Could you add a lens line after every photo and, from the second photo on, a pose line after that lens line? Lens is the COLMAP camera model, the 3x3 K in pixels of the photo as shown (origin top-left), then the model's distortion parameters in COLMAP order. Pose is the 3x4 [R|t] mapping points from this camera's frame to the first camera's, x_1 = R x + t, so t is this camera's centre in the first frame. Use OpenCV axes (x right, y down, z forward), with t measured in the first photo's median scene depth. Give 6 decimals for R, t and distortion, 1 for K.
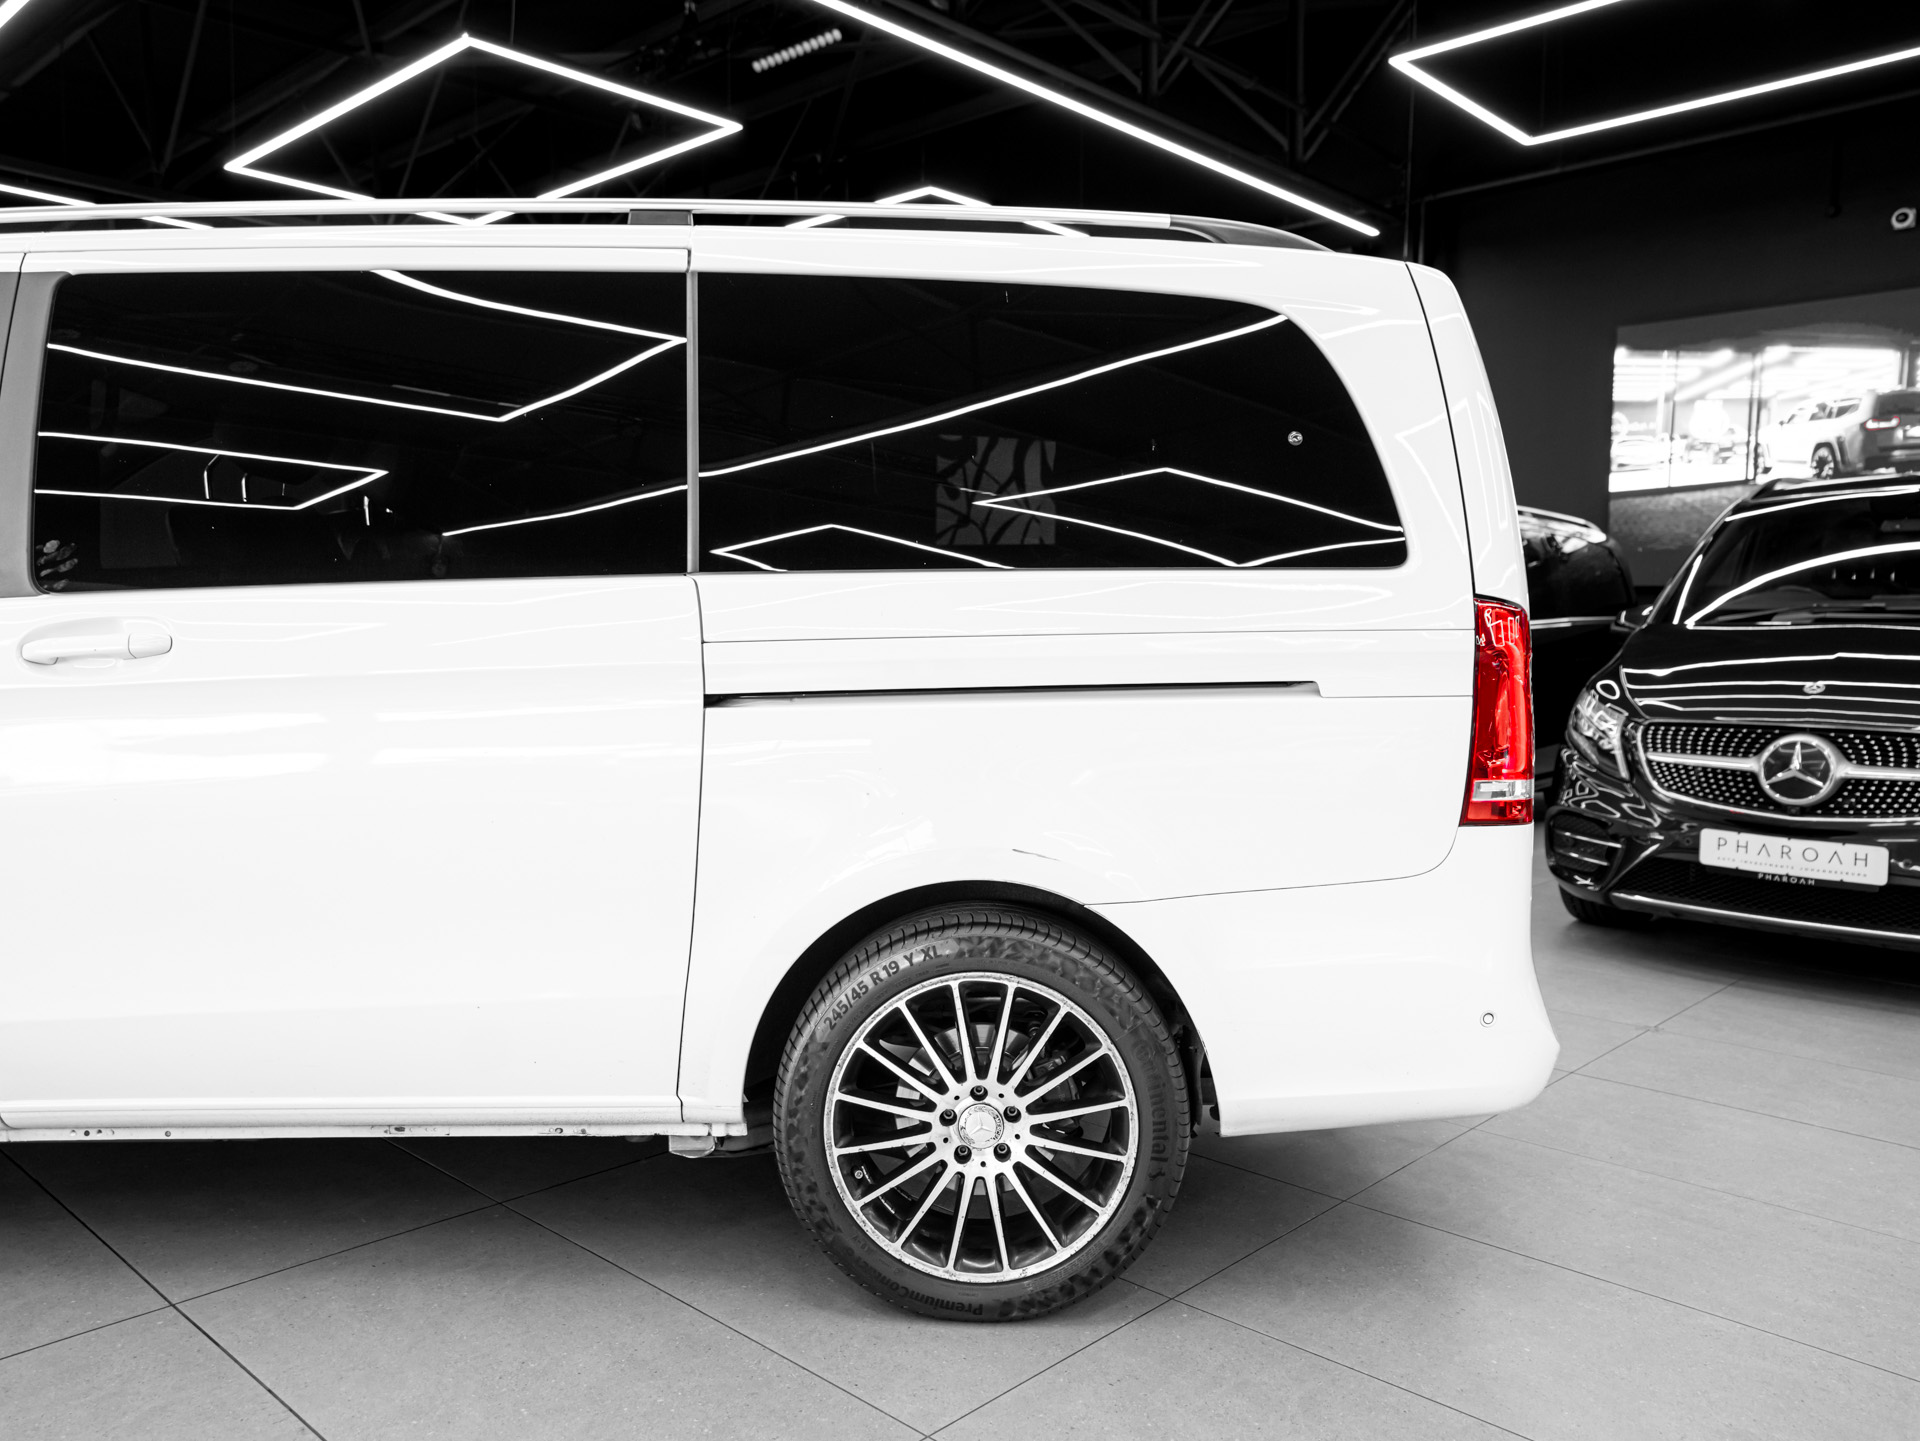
lens RADIAL K [[1456.1, 0, 944.7], [0, 1456.1, 718.5], [0, 0, 1]] dist [-0.024592, 0.064719]
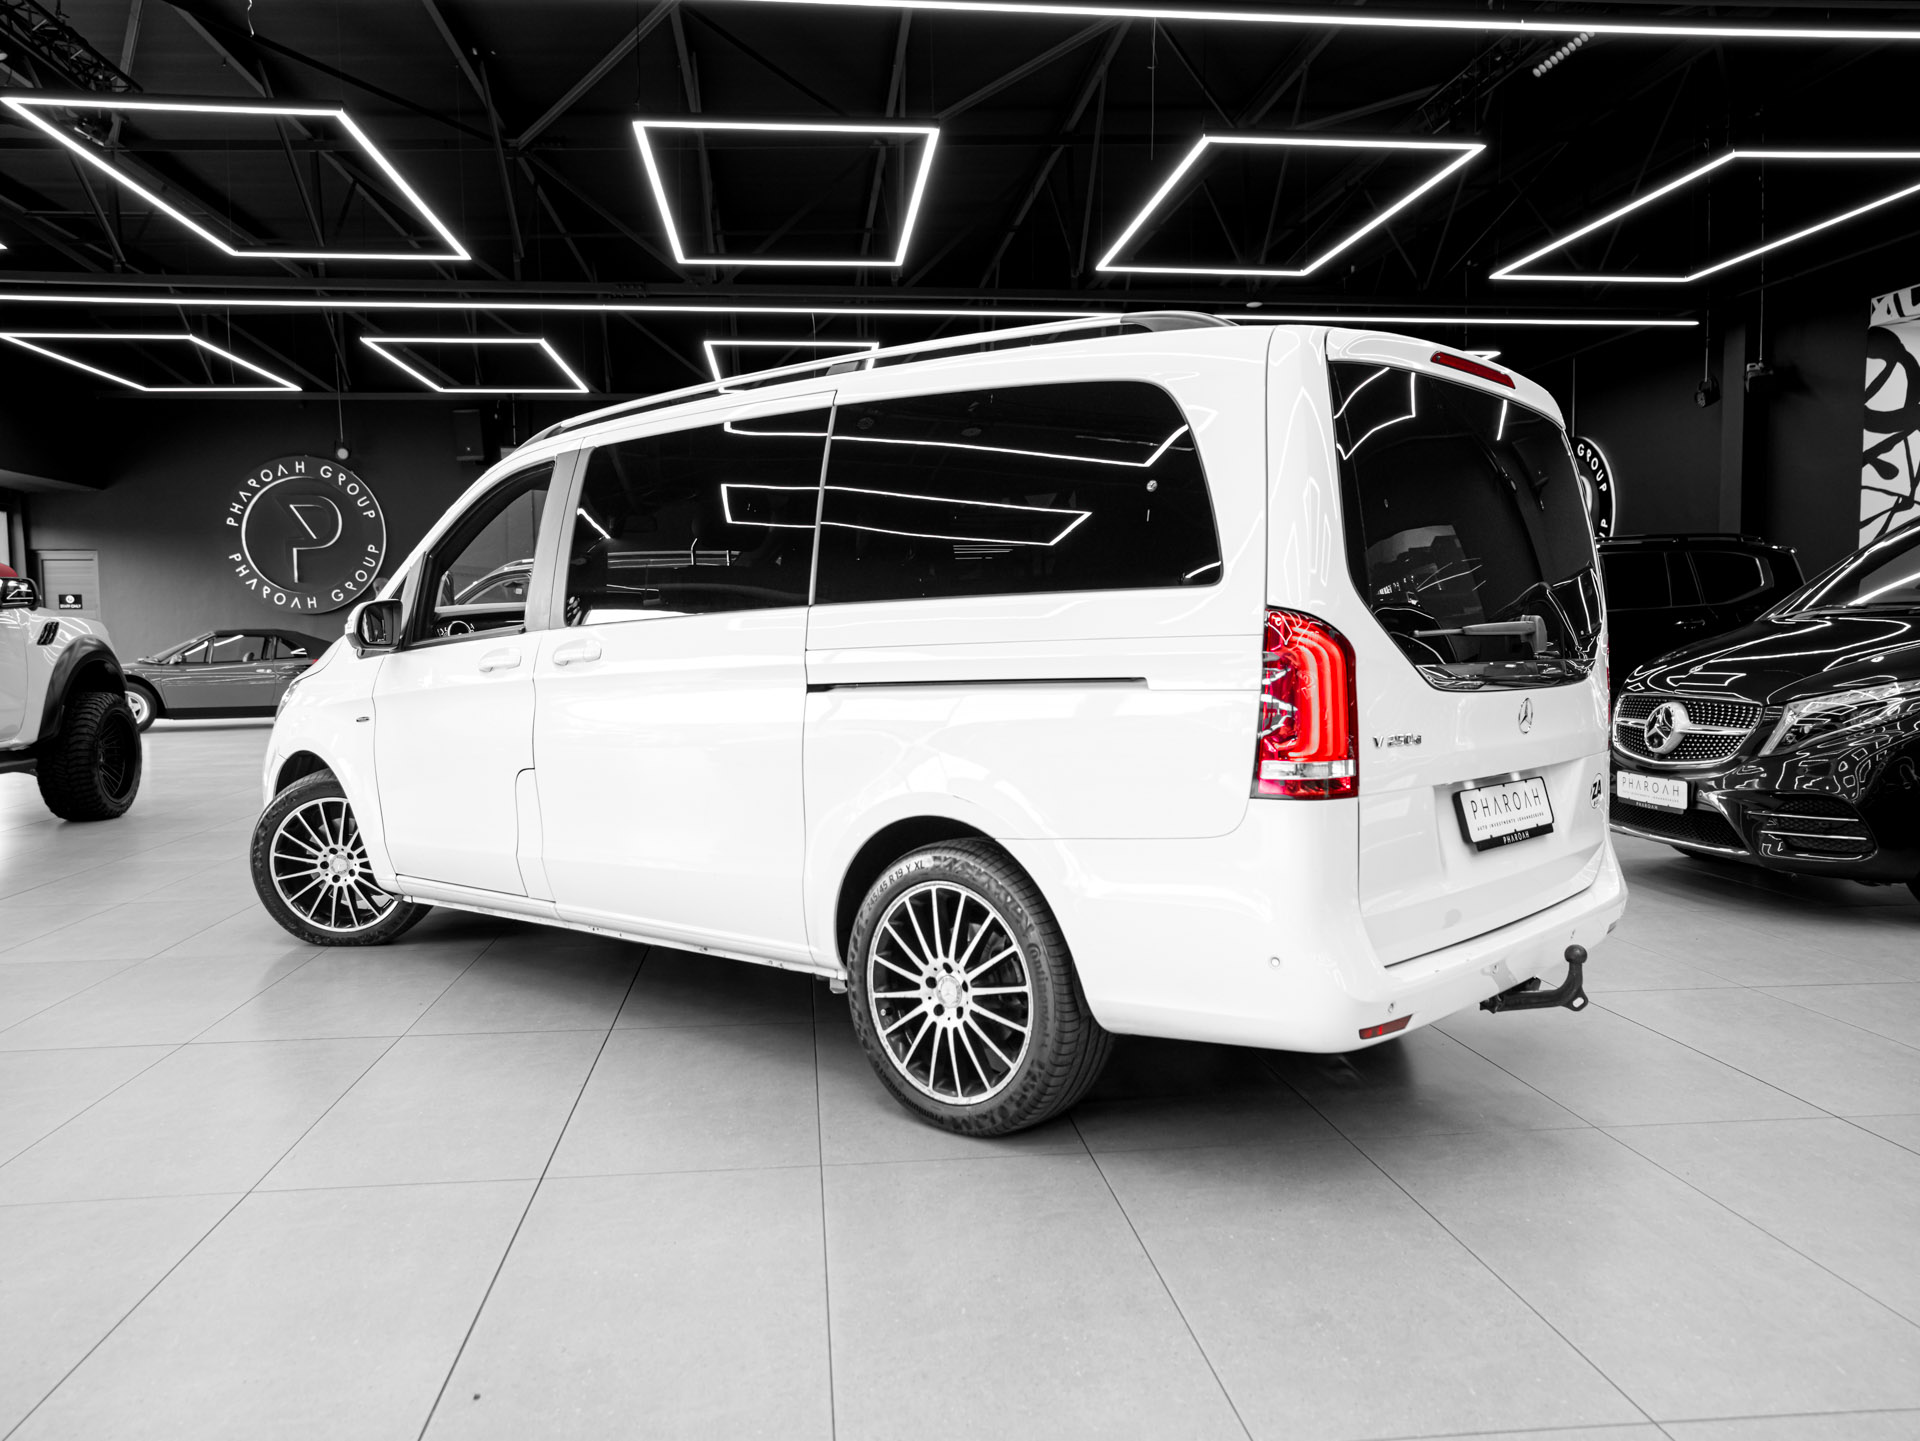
lens RADIAL K [[1456.1, 0, 965.8], [0, 1456.1, 722.6], [0, 0, 1]] dist [-0.024592, 0.064719]
pose [[0.768271, 0.024691, -0.639648, 0.902891], [-0.025945, 0.999636, 0.007424, 0.007940], [0.639598, 0.010892, 0.768632, -0.075379]]
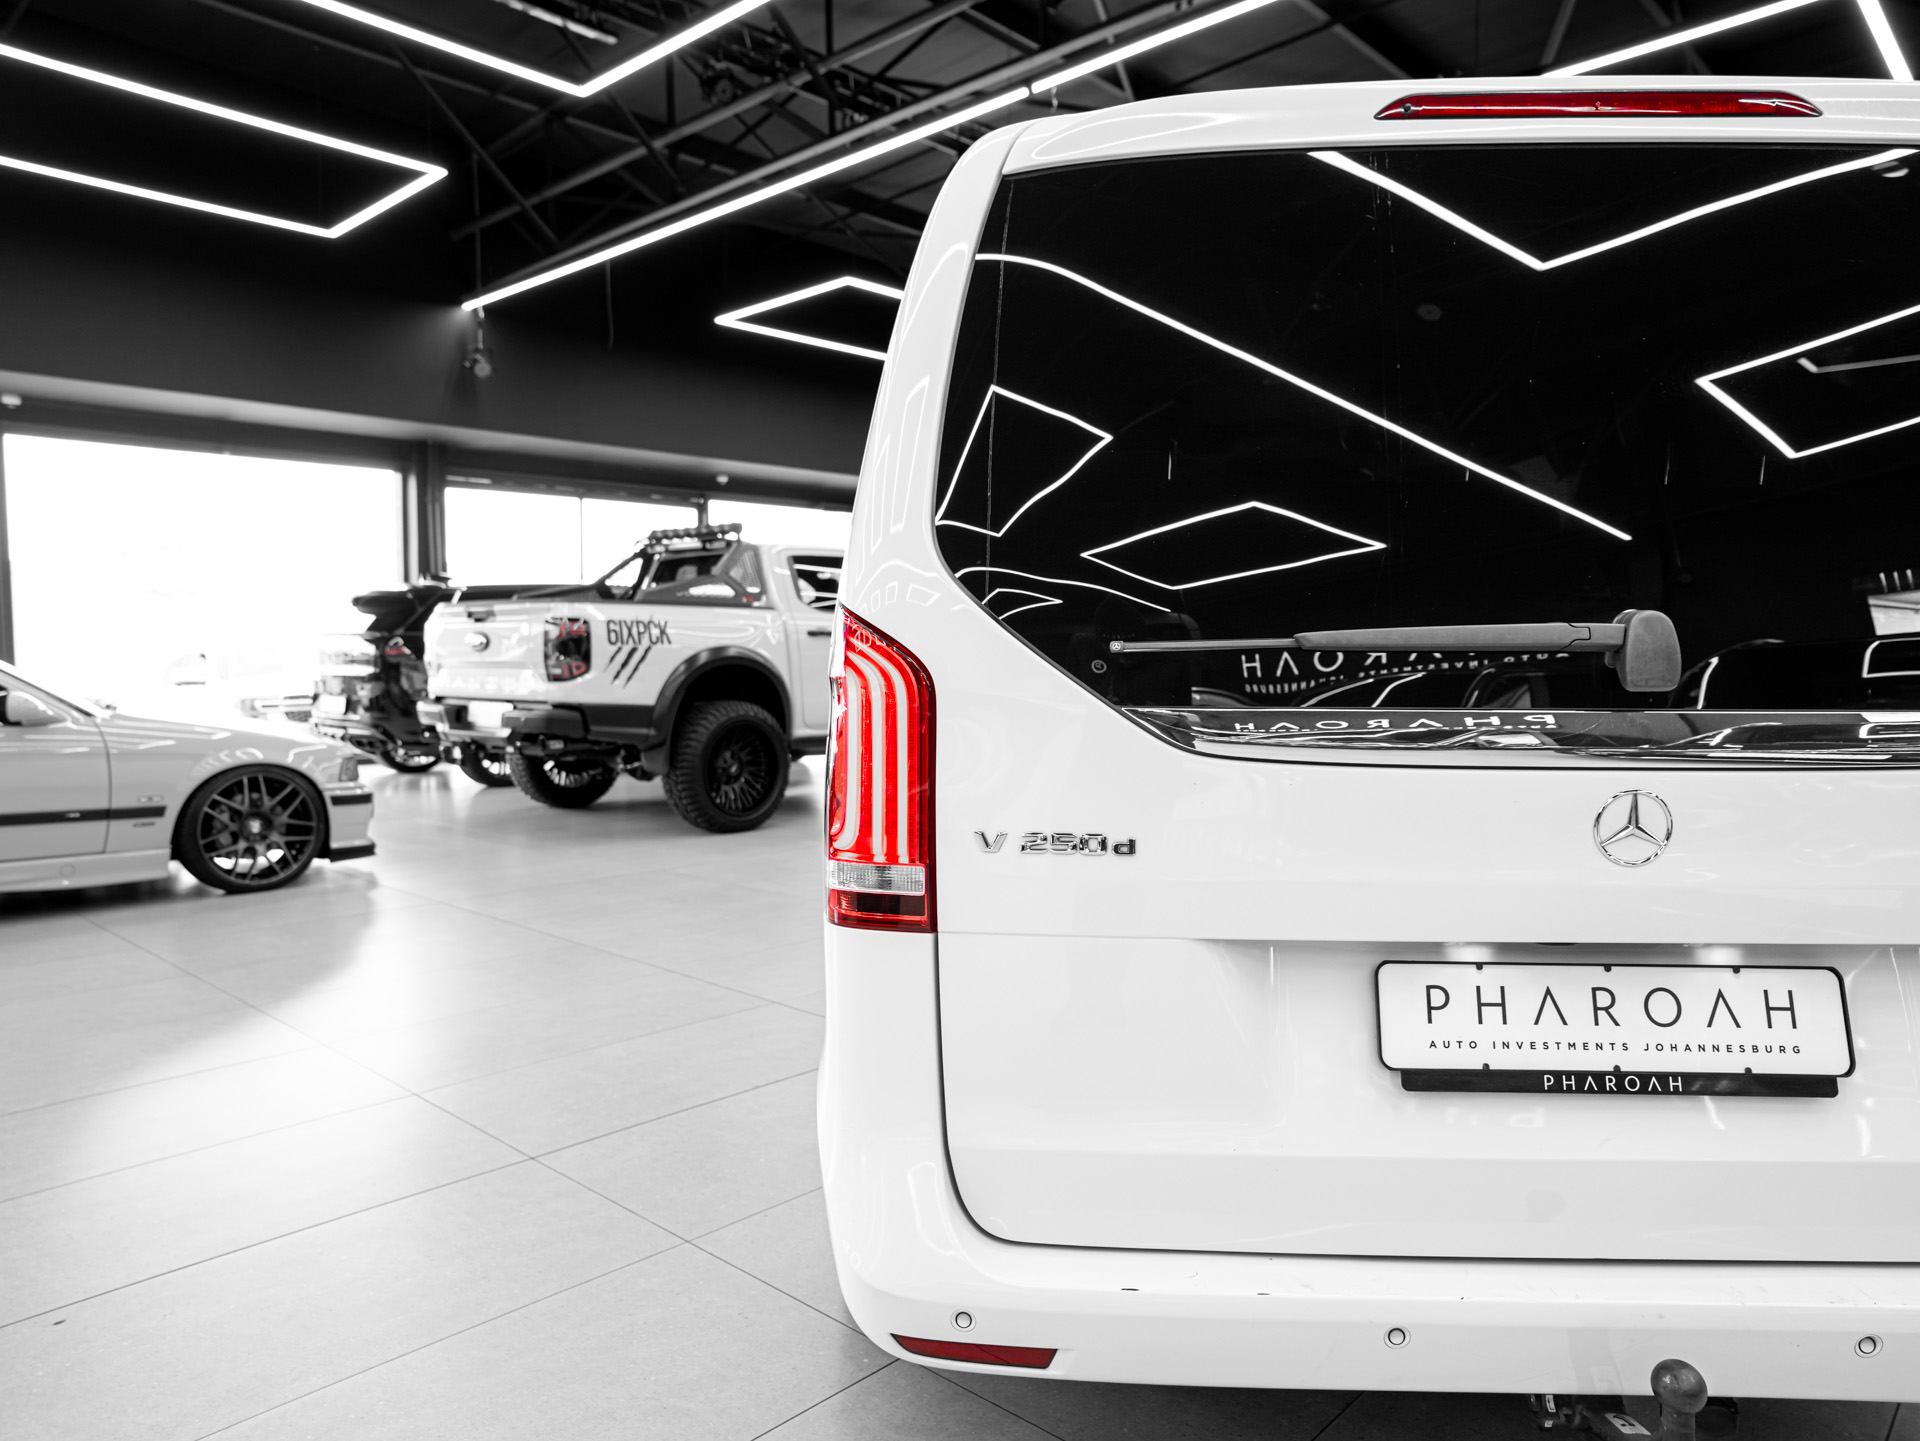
lens RADIAL K [[1297.8, 0, 961.7], [0, 1297.8, 713.1], [0, 0, 1]] dist [-0.041590, 0.051041]
pose [[0.007547, 0.041458, -0.999112, 0.987673], [-0.060372, 0.997337, 0.040929, -0.056197], [0.998147, 0.060009, 0.010030, 1.012784]]
